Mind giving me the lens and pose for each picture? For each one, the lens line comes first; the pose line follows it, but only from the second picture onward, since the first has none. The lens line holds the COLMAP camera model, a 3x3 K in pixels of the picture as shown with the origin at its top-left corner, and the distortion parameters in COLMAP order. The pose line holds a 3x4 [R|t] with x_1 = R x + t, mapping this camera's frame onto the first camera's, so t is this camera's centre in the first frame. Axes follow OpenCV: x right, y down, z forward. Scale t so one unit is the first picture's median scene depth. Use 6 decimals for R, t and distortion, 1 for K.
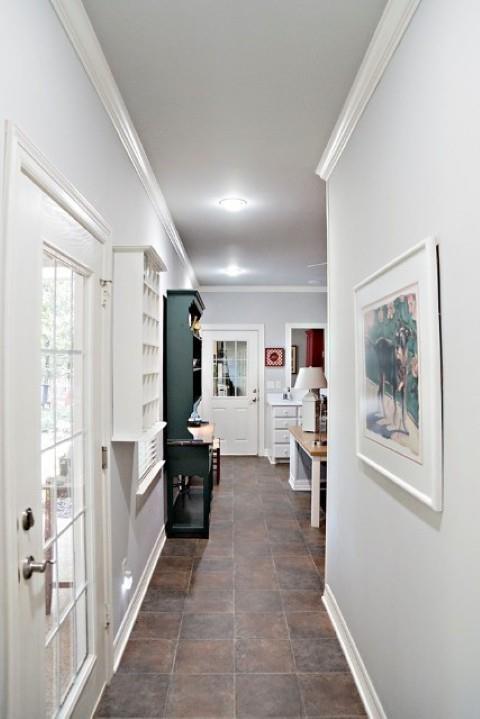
lens RADIAL K [[505.0, 0, 239.9], [0, 505.0, 359.2], [0, 0, 1]] dist [-0.120944, 0.038847]
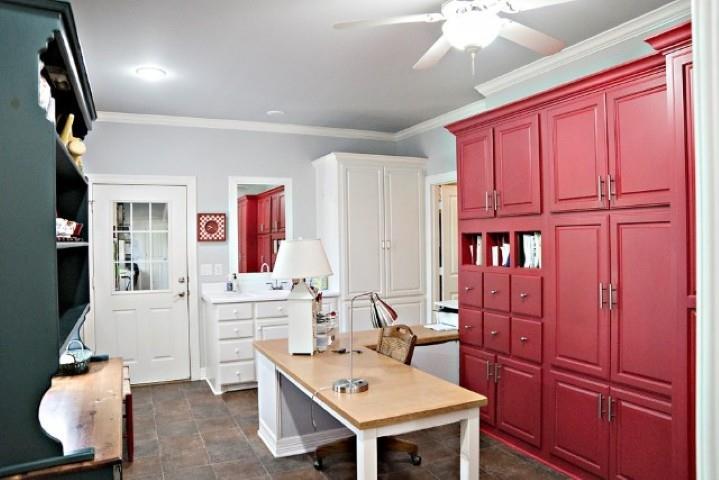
lens RADIAL K [[505.0, 0, 358.5], [0, 505.0, 242.8], [0, 0, 1]] dist [-0.120944, 0.038847]
pose [[0.914121, -0.015106, 0.405159, -0.021237], [0.011142, 0.999864, 0.012139, 0.010187], [-0.405287, -0.006582, 0.914166, 0.332350]]
